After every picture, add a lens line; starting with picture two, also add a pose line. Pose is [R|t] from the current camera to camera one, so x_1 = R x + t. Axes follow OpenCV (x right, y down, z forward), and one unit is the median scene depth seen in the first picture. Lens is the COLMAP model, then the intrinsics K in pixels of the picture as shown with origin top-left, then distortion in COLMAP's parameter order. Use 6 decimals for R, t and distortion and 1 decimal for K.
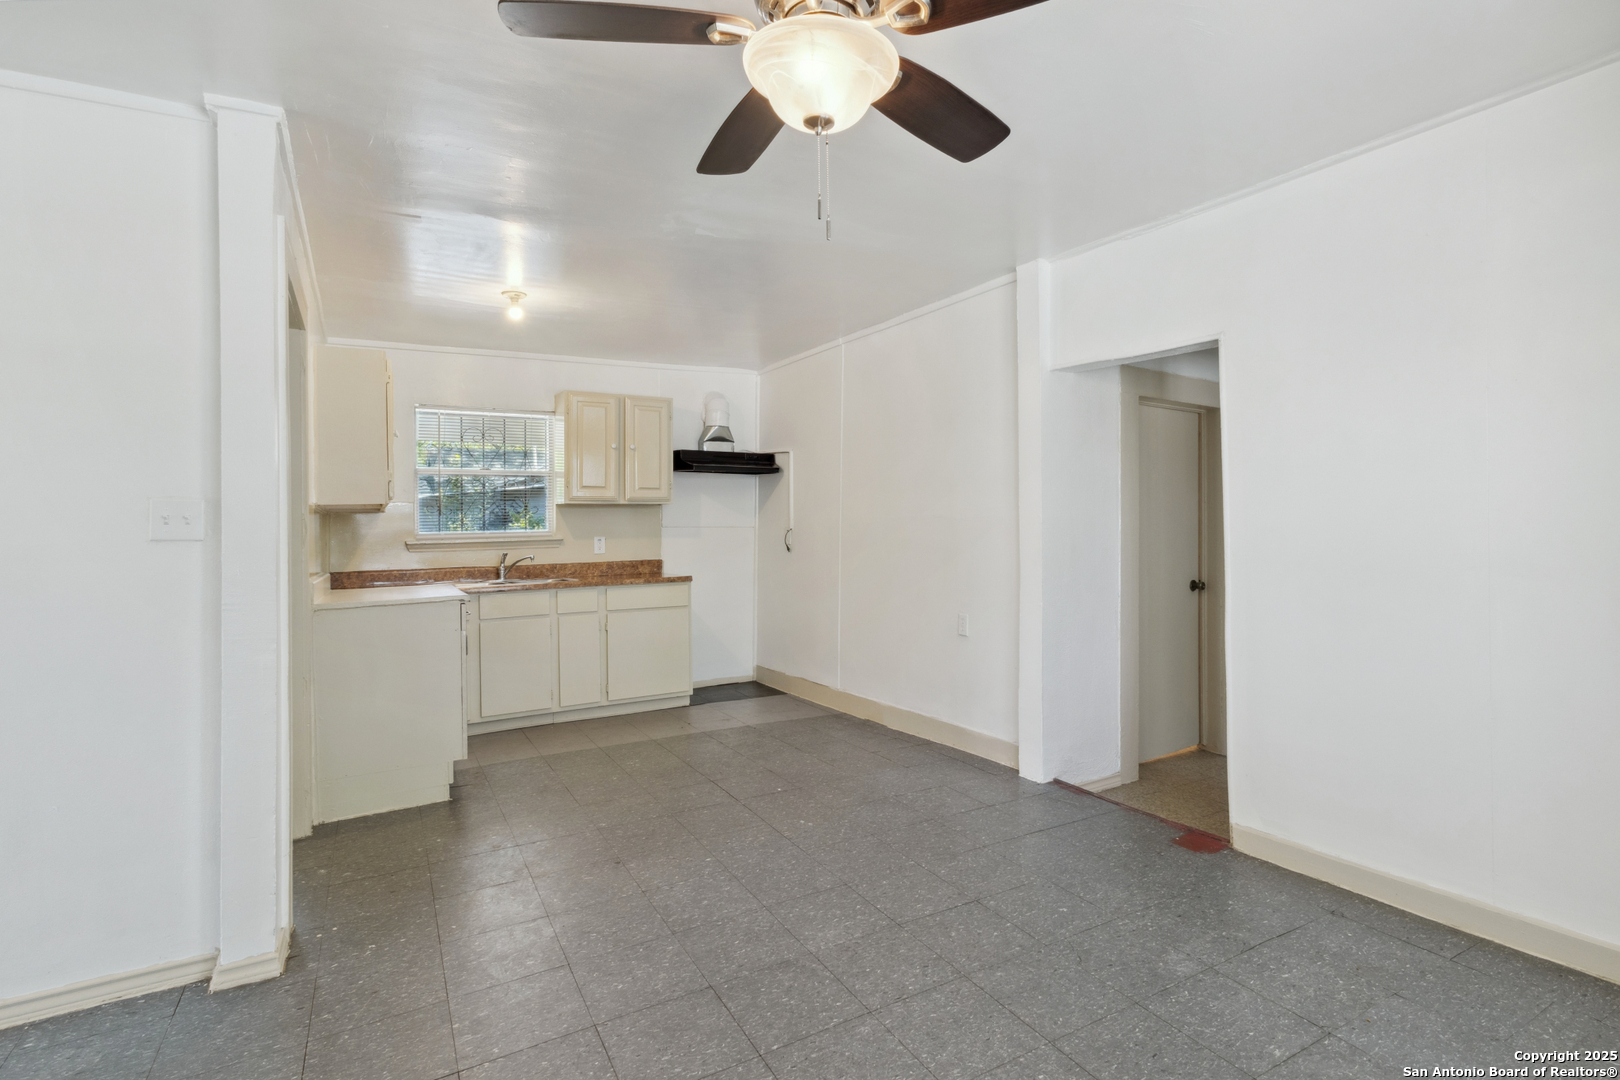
lens RADIAL K [[766.0, 0, 822.7], [0, 766.0, 523.9], [0, 0, 1]] dist [0.006711, 0.000669]
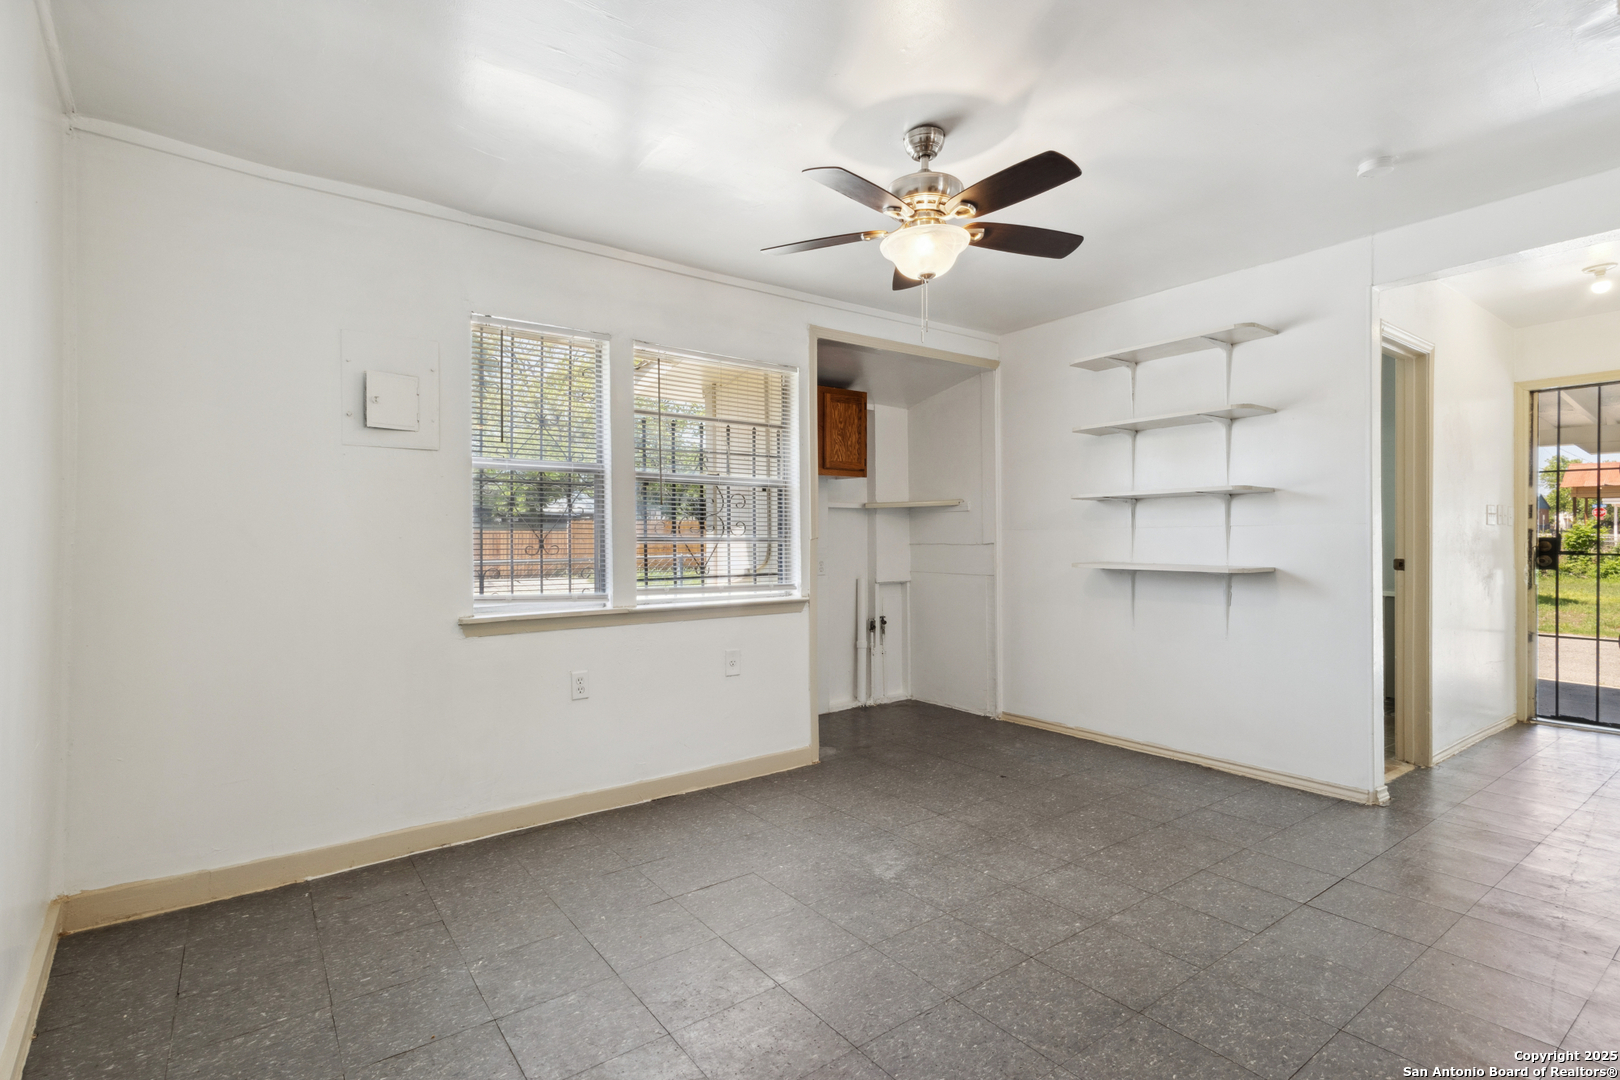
lens RADIAL K [[766.0, 0, 812.3], [0, 766.0, 542.8], [0, 0, 1]] dist [0.006711, 0.000669]
pose [[-0.992940, 0.021260, -0.116693, 0.134725], [0.020737, 0.999769, 0.005688, 0.018718], [0.116787, 0.003228, -0.993152, 0.768726]]
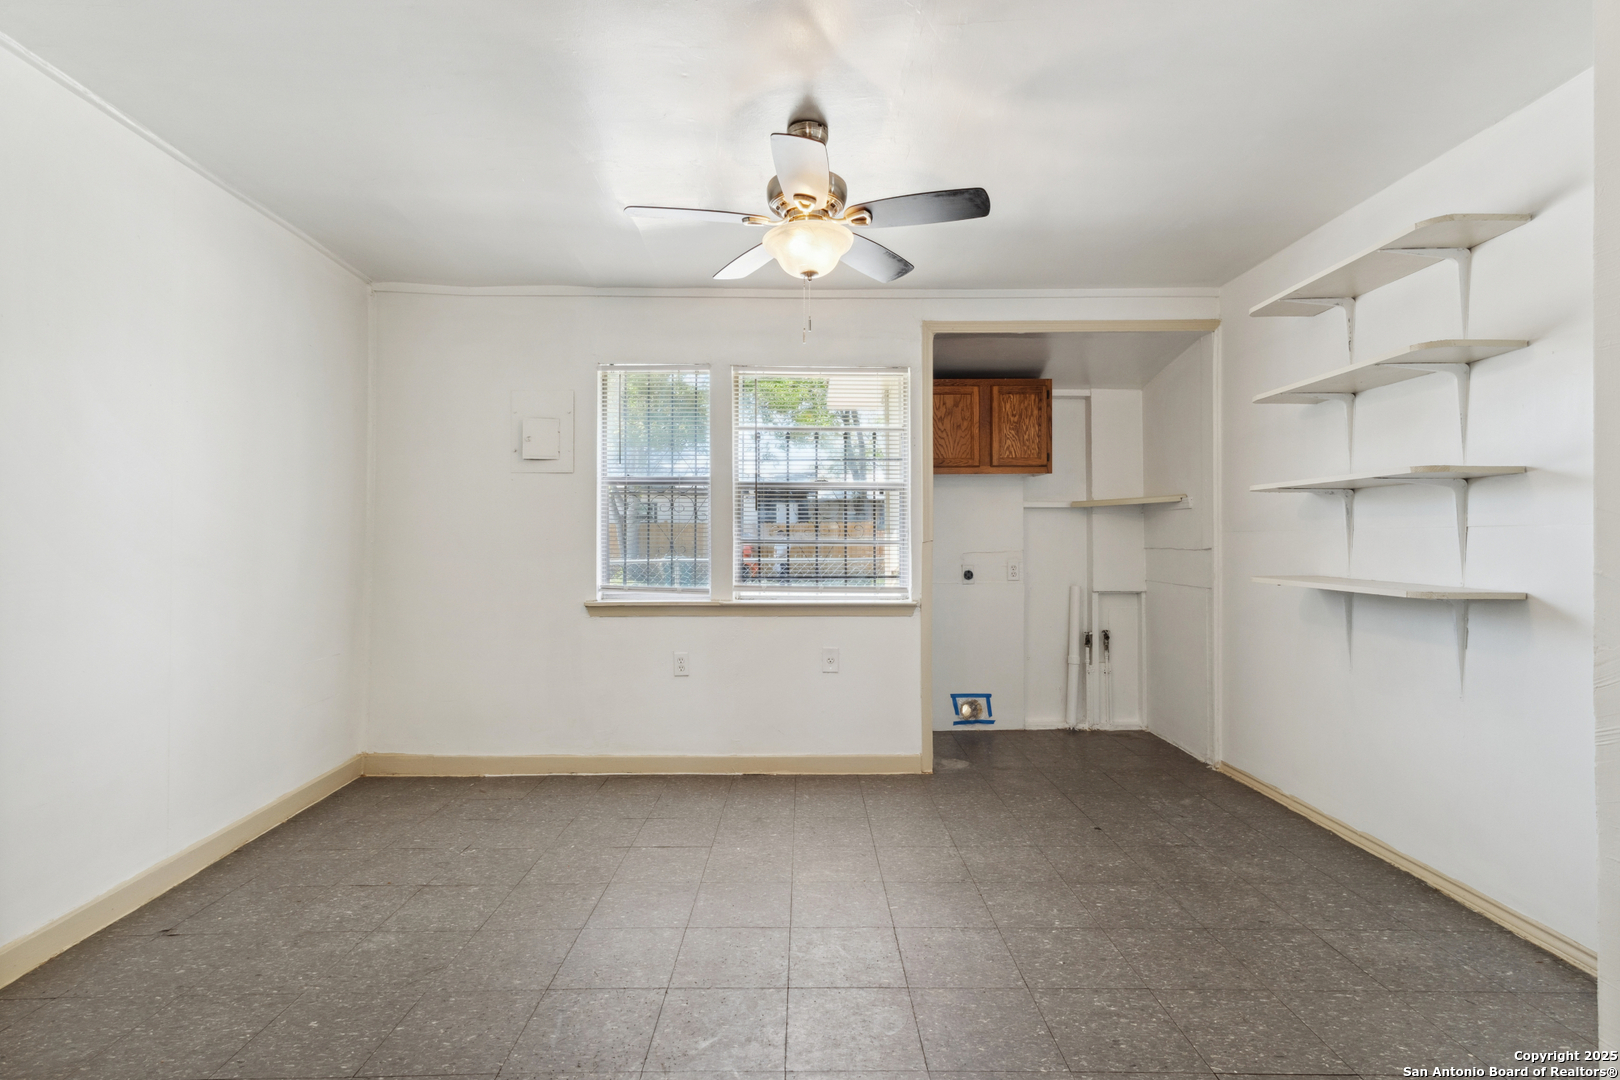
lens RADIAL K [[766.0, 0, 815.9], [0, 766.0, 543.8], [0, 0, 1]] dist [0.006711, 0.000669]
pose [[-0.870262, 0.012087, 0.492440, -0.243737], [0.012696, 0.999917, -0.002105, 0.021389], [-0.492425, 0.004420, -0.870344, 0.703717]]
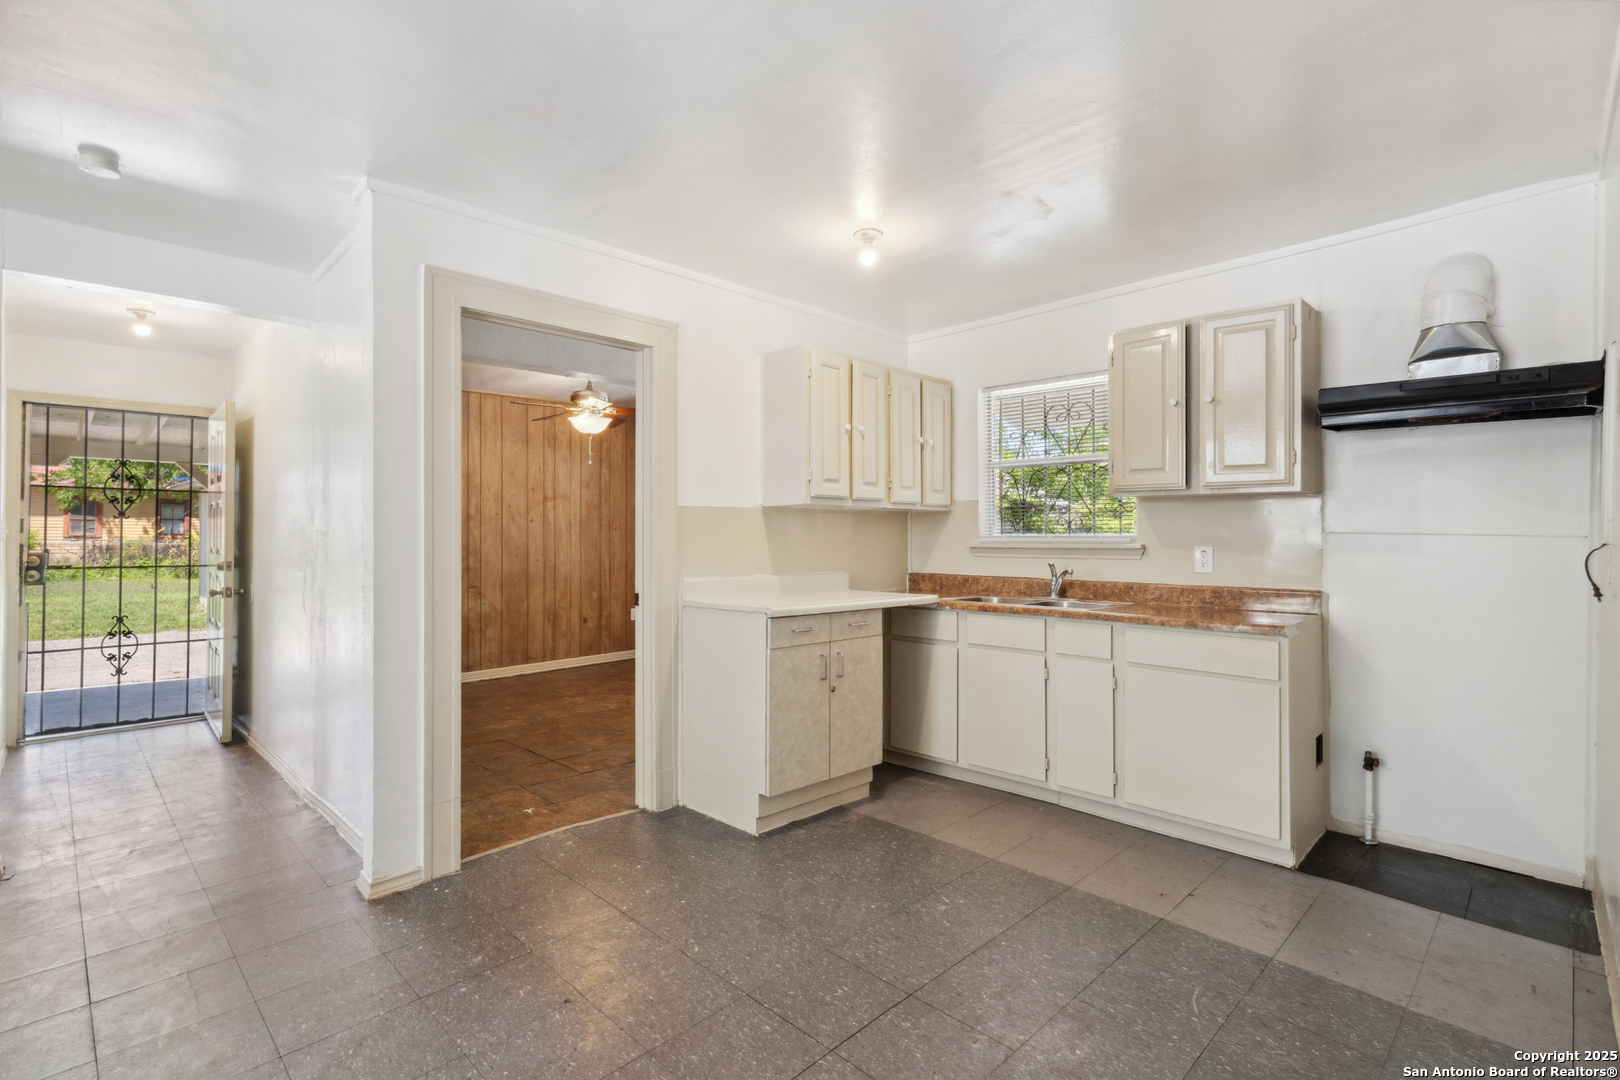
lens RADIAL K [[766.0, 0, 808.5], [0, 766.0, 528.5], [0, 0, 1]] dist [0.006711, 0.000669]
pose [[0.261104, 0.011140, -0.965246, 0.274537], [-0.001742, 0.999937, 0.011069, -0.005225], [0.965309, -0.001209, 0.261107, 0.587717]]
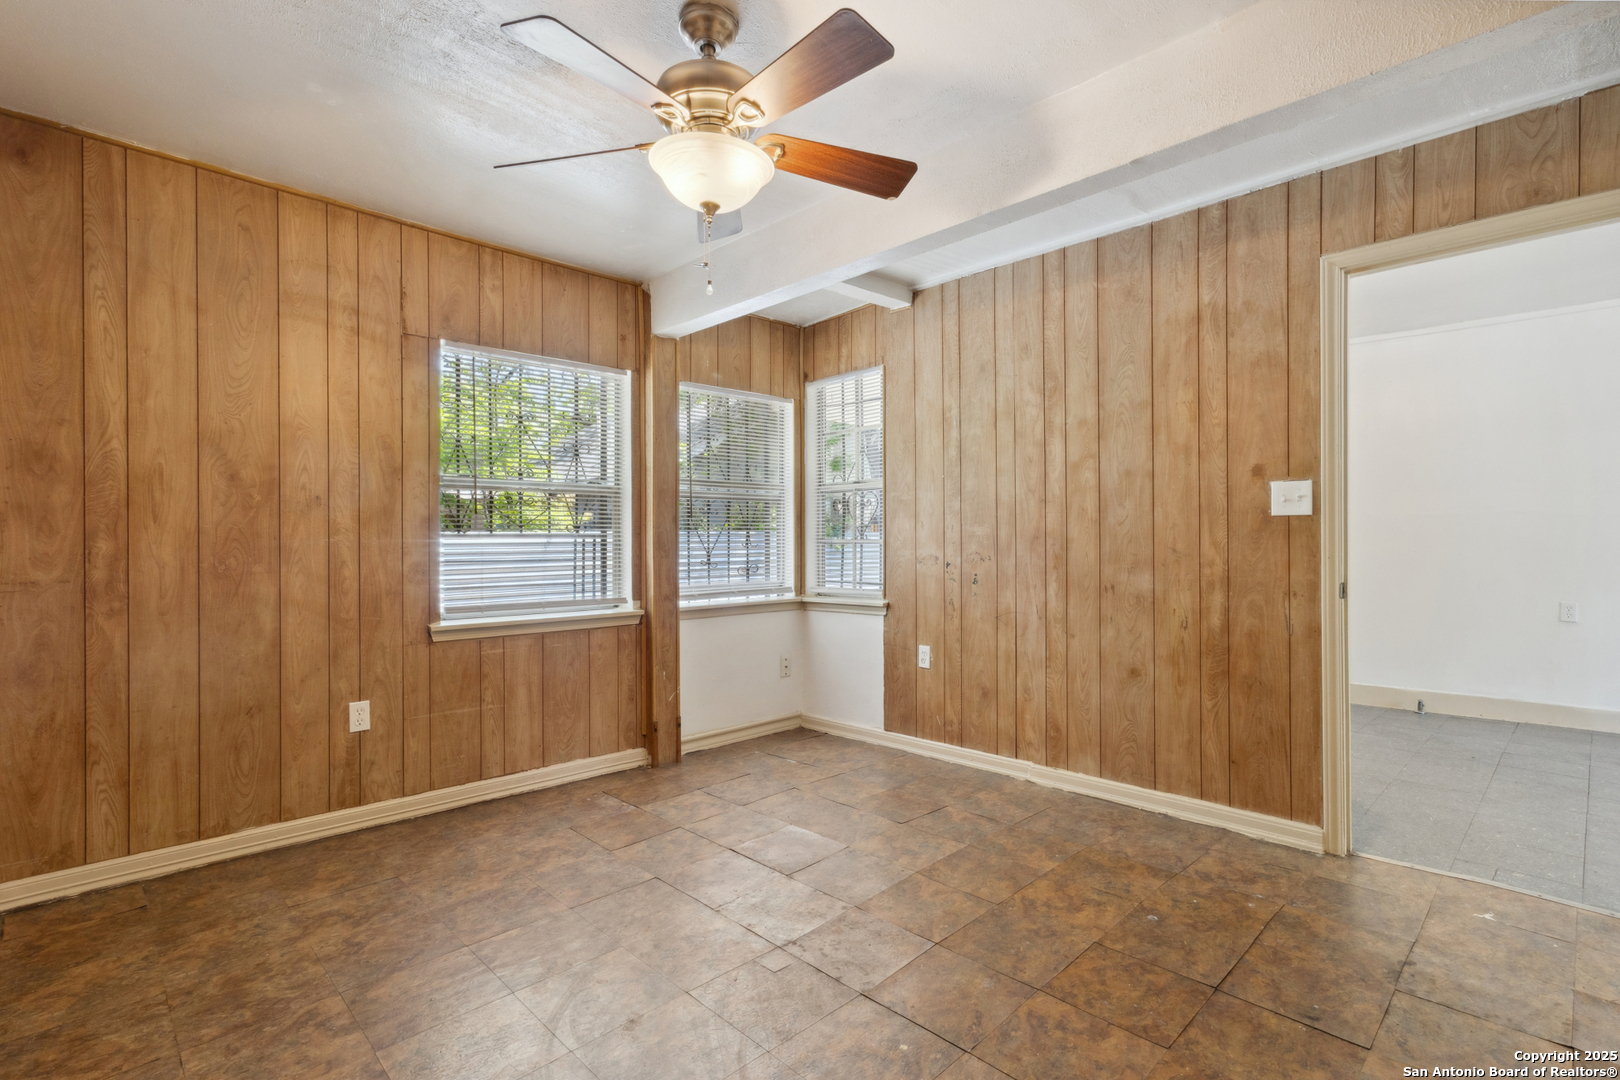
lens RADIAL K [[766.0, 0, 803.7], [0, 766.0, 536.9], [0, 0, 1]] dist [0.006711, 0.000669]
pose [[0.970066, 0.012863, 0.242500, -0.975781], [-0.013179, 0.999913, -0.000319, 0.035292], [-0.242483, -0.002887, 0.970151, 0.173779]]
